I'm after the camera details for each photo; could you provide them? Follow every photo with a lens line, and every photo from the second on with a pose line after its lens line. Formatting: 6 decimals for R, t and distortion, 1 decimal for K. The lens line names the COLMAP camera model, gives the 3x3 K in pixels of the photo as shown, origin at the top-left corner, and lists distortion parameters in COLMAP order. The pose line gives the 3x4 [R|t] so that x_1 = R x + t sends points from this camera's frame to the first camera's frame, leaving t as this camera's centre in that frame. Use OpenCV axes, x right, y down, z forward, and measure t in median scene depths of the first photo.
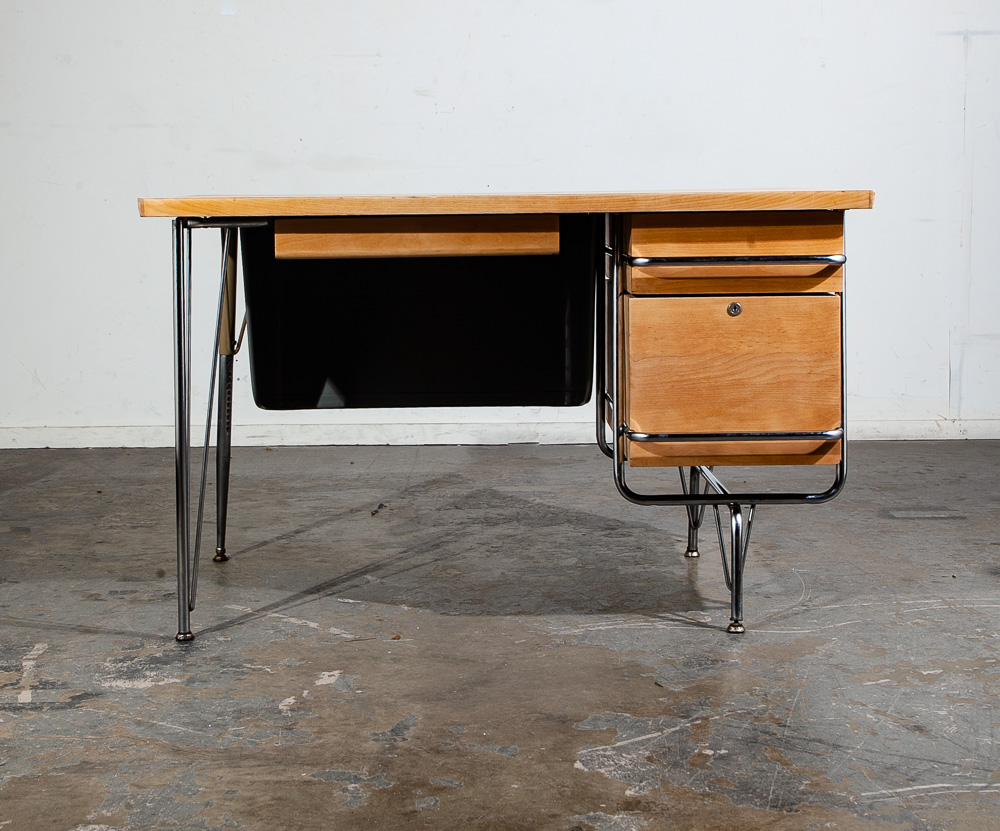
lens RADIAL K [[1954.6, 0, 490.3], [0, 1954.6, 346.3], [0, 0, 1]] dist [0.049118, 0.000000]
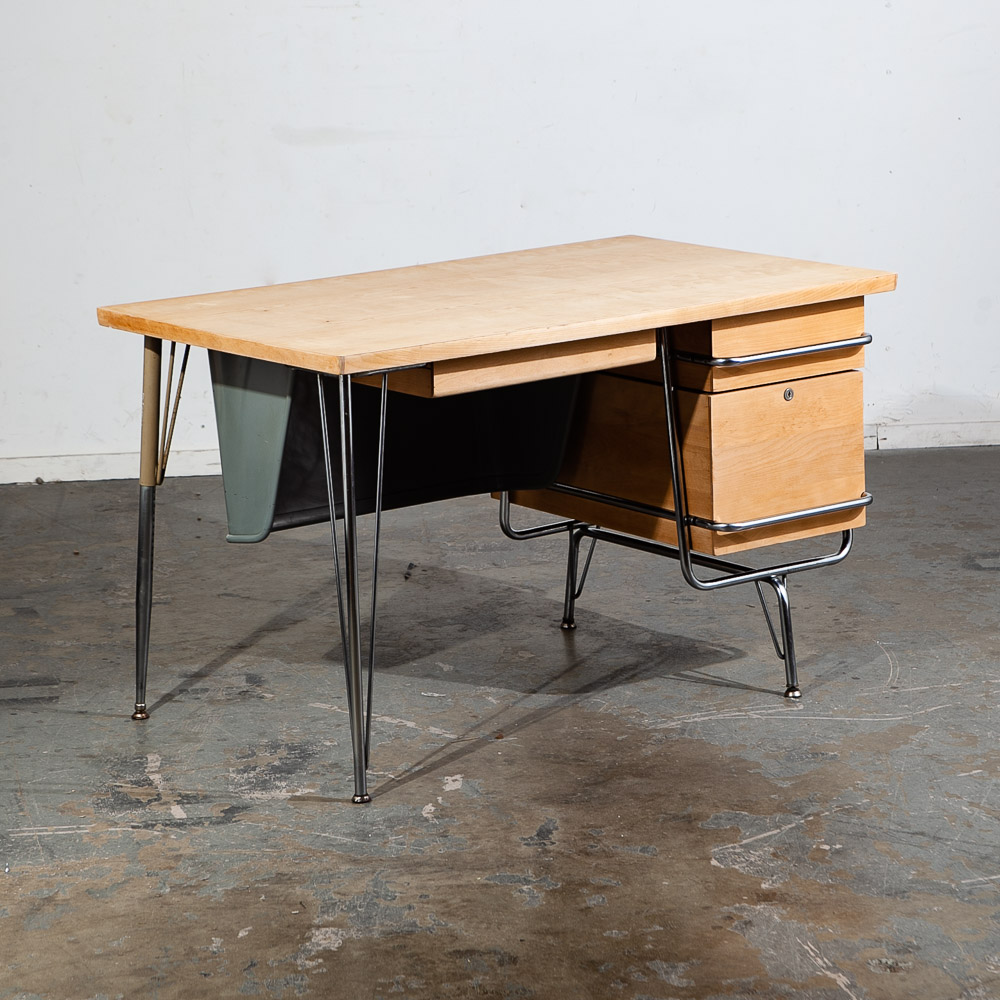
lens RADIAL K [[3295.4, 0, 488.3], [0, 3295.4, 344.9], [0, 0, 1]] dist [0.285825, 0.000000]
pose [[0.997967, -0.025342, 0.058476, -0.157313], [0.021114, 0.997194, 0.071828, -0.188020], [-0.060132, -0.070447, 0.995701, -0.739063]]
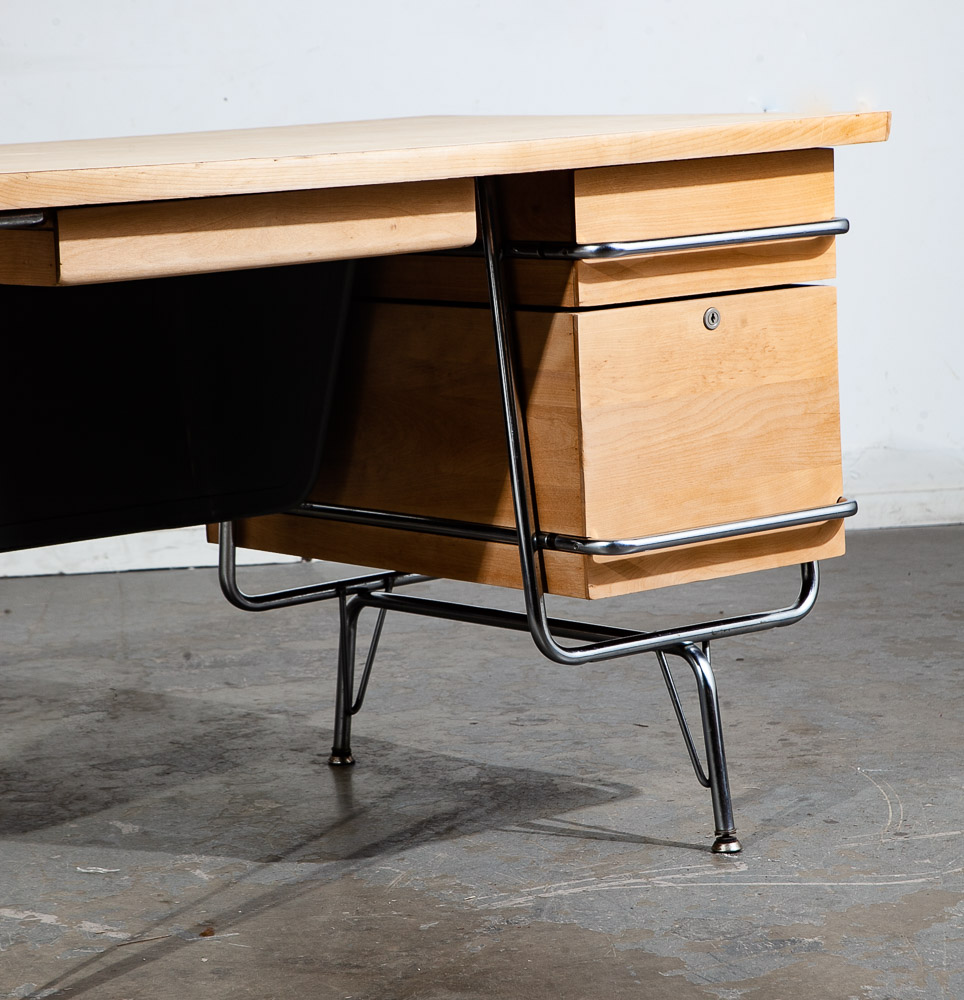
lens RADIAL K [[3579.2, 0, 496.6], [0, 3579.2, 432.9], [0, 0, 1]] dist [0.477813, 0.000000]
pose [[0.992580, -0.041230, 0.114393, -0.082854], [0.038592, 0.998938, 0.025178, -0.018663], [-0.115309, -0.020577, 0.993117, -0.044537]]
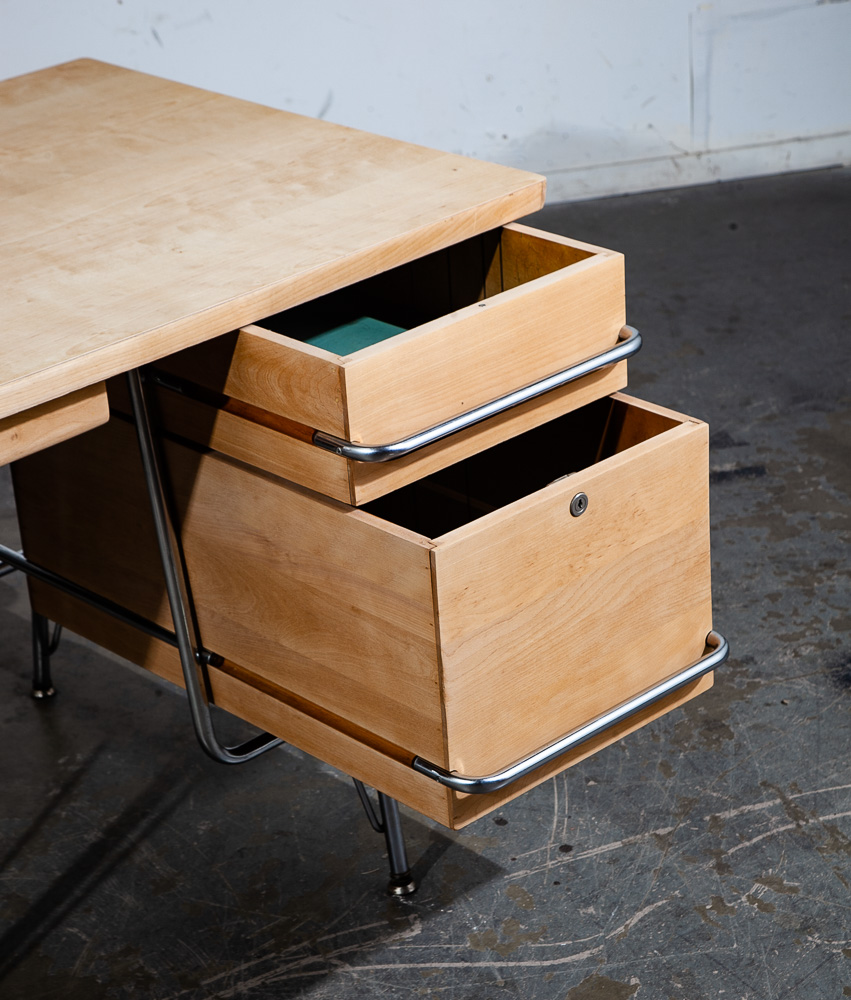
lens RADIAL K [[2587.8, 0, 410.1], [0, 2587.8, 539.2], [0, 0, 1]] dist [0.350183, 0.000000]
pose [[0.982377, -0.124663, 0.139268, 0.014698], [0.070804, 0.937764, 0.339979, -0.263566], [-0.172983, -0.324126, 0.930064, 0.325493]]
